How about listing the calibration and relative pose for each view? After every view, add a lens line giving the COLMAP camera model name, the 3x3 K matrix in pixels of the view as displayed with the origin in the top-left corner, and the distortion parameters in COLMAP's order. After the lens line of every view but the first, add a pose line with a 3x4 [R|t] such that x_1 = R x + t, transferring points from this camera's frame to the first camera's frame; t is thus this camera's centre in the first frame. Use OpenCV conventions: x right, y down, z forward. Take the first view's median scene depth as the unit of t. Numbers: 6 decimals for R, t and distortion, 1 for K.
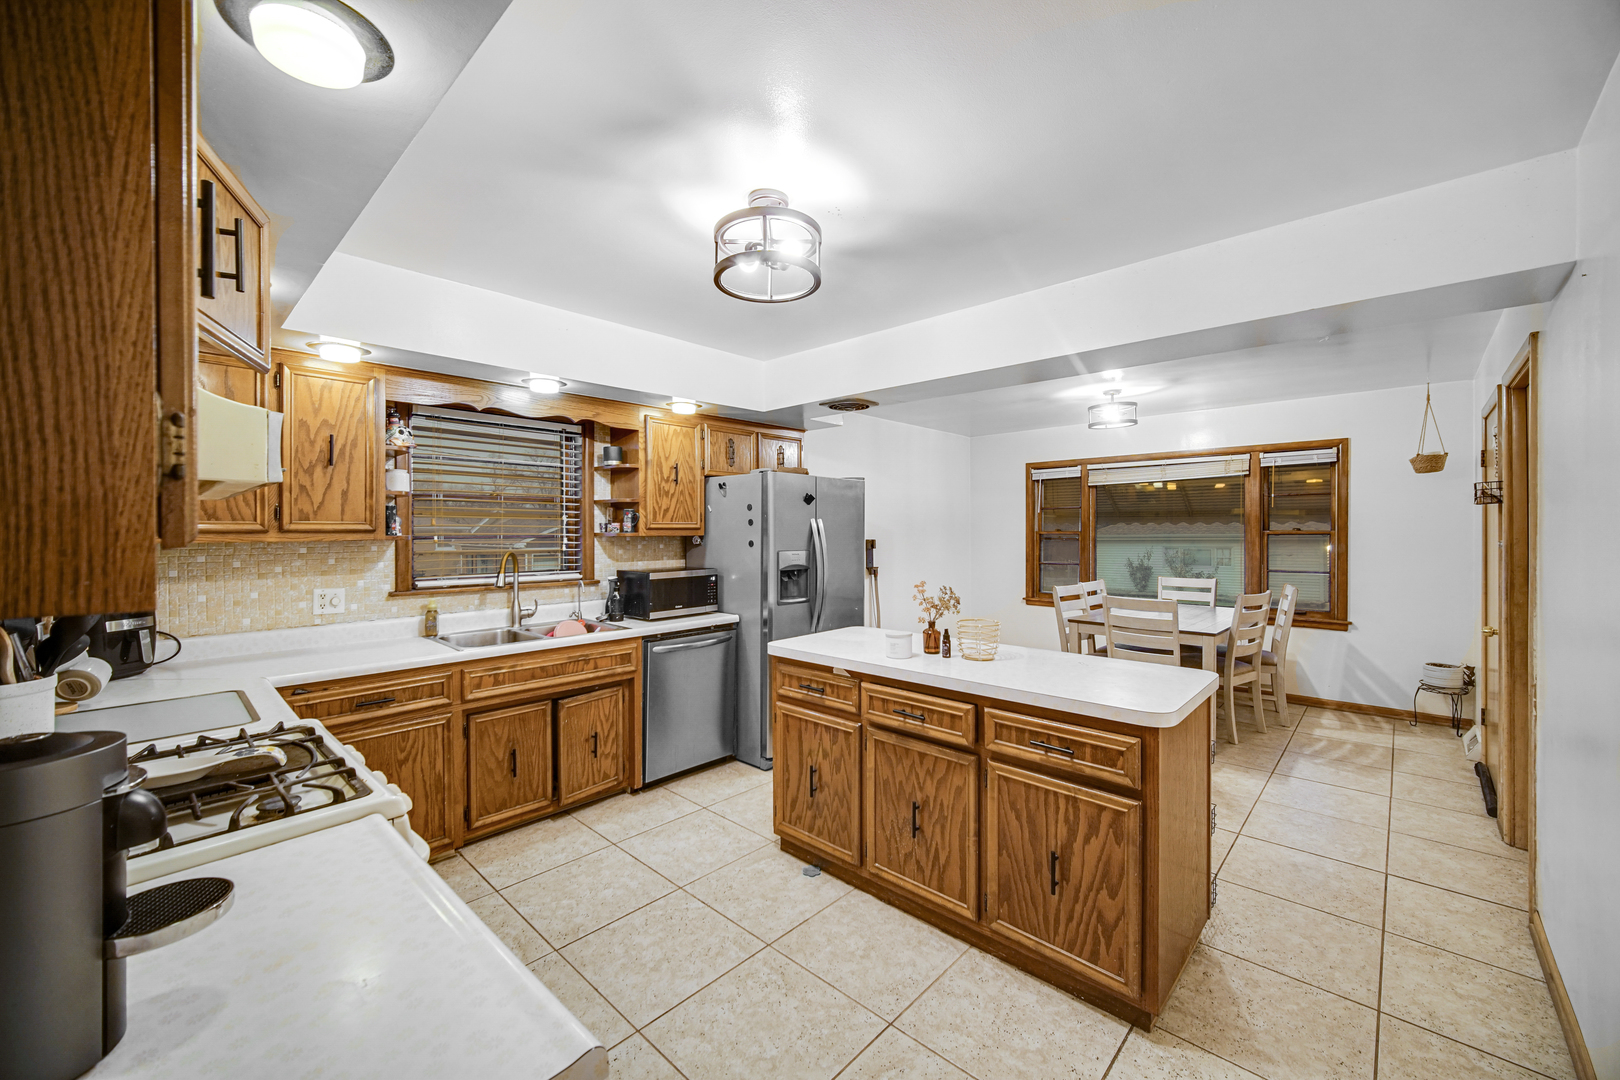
lens RADIAL K [[643.5, 0, 803.7], [0, 643.5, 532.3], [0, 0, 1]] dist [0.000664, -0.000336]
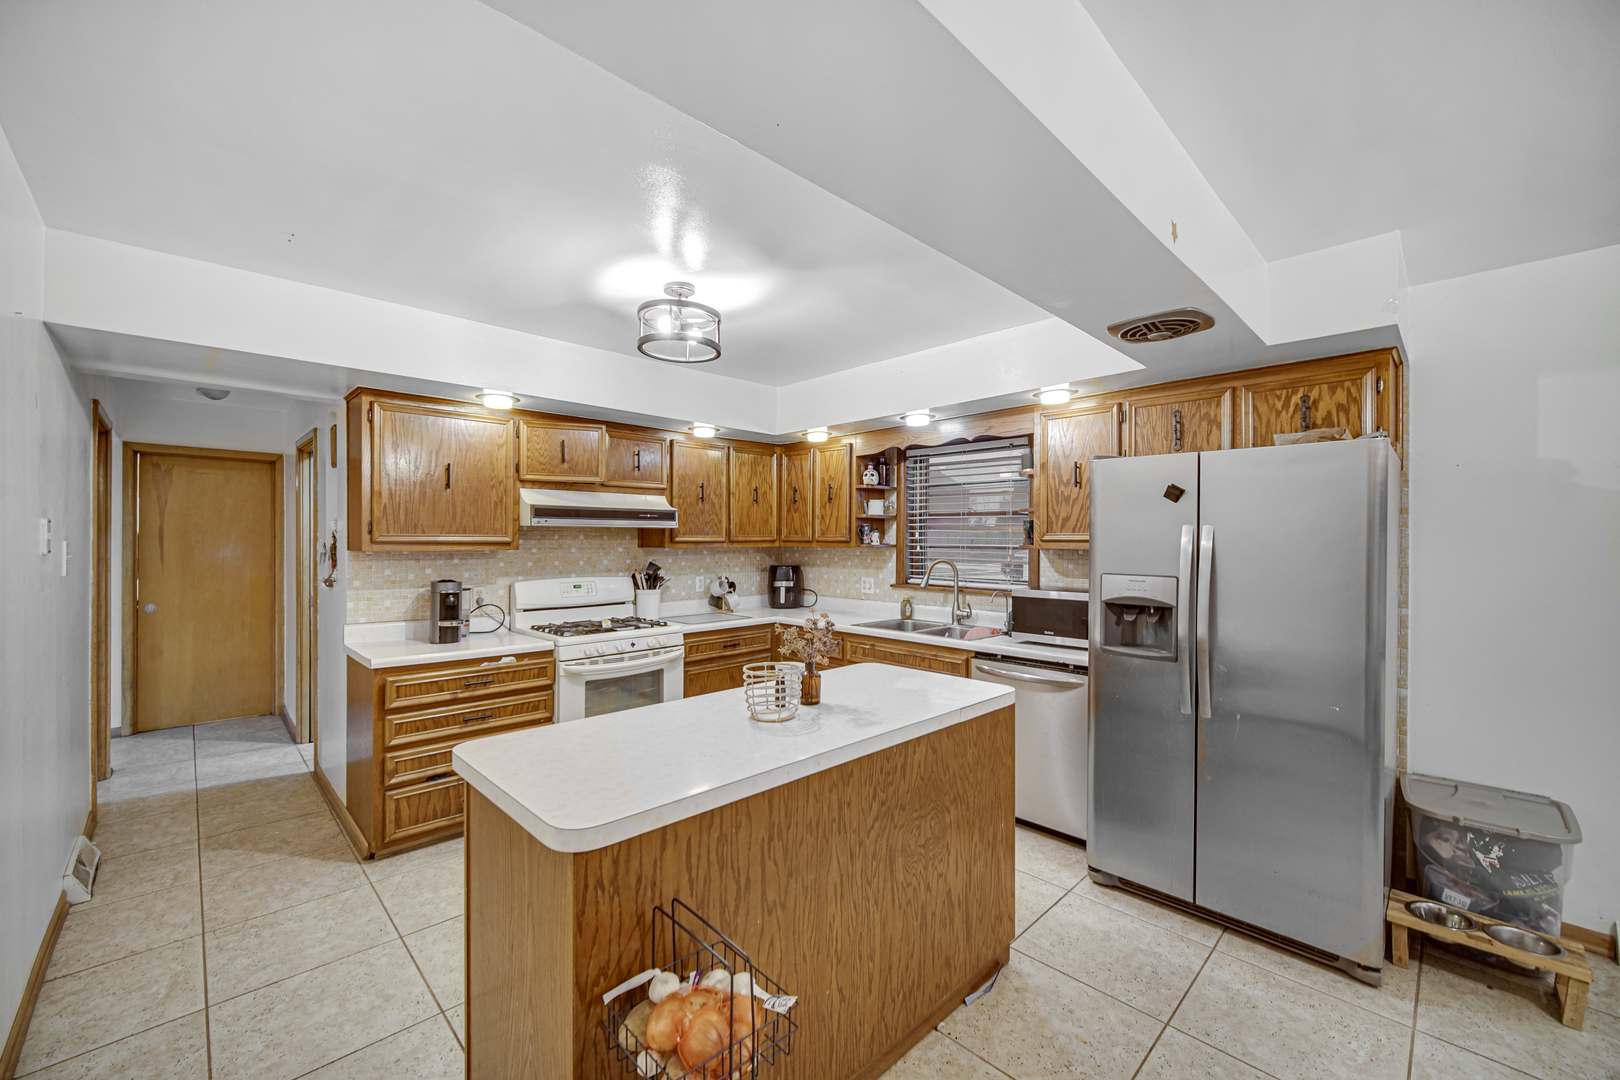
lens RADIAL K [[643.5, 0, 803.9], [0, 643.5, 541.9], [0, 0, 1]] dist [0.000664, -0.000336]
pose [[-0.047140, 0.004994, -0.998876, 0.722193], [-0.007883, 0.999955, 0.005371, -0.006826], [0.998857, 0.008128, -0.047098, 0.769512]]
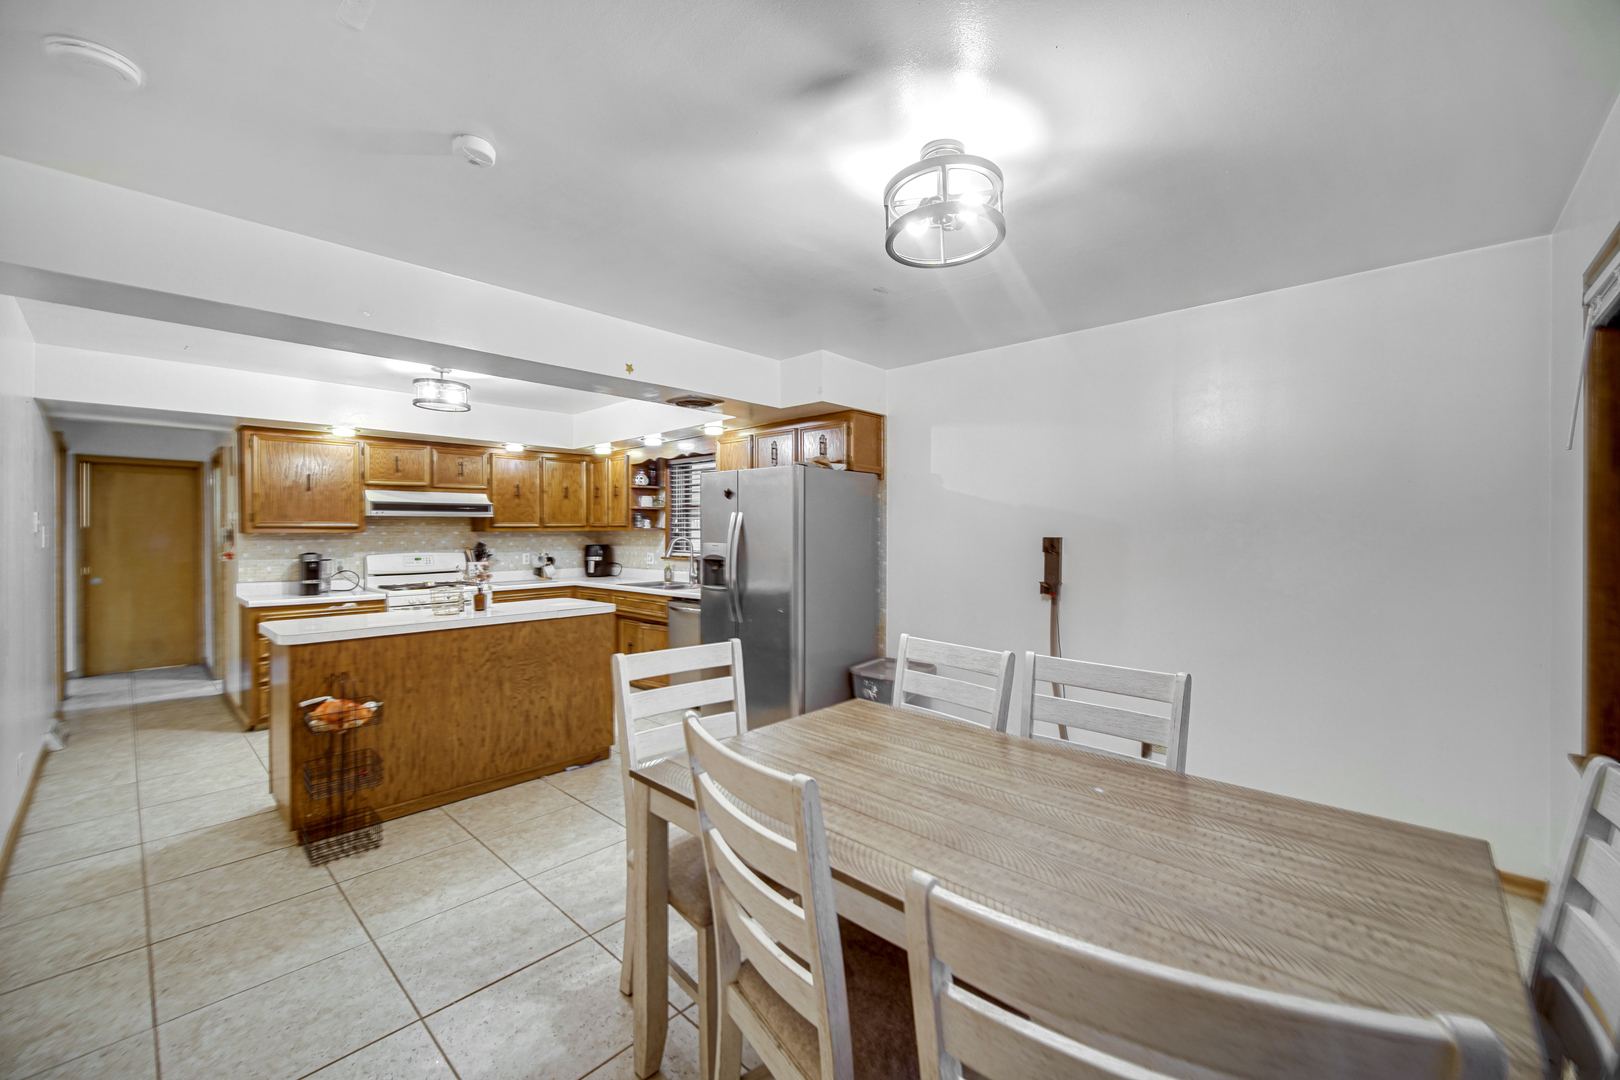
lens RADIAL K [[643.5, 0, 807.6], [0, 643.5, 533.0], [0, 0, 1]] dist [0.000664, -0.000336]
pose [[0.001029, 0.005601, -0.999984, 1.202350], [-0.001098, 0.999984, 0.005600, 0.006775], [0.999999, 0.001092, 0.001035, 1.281754]]
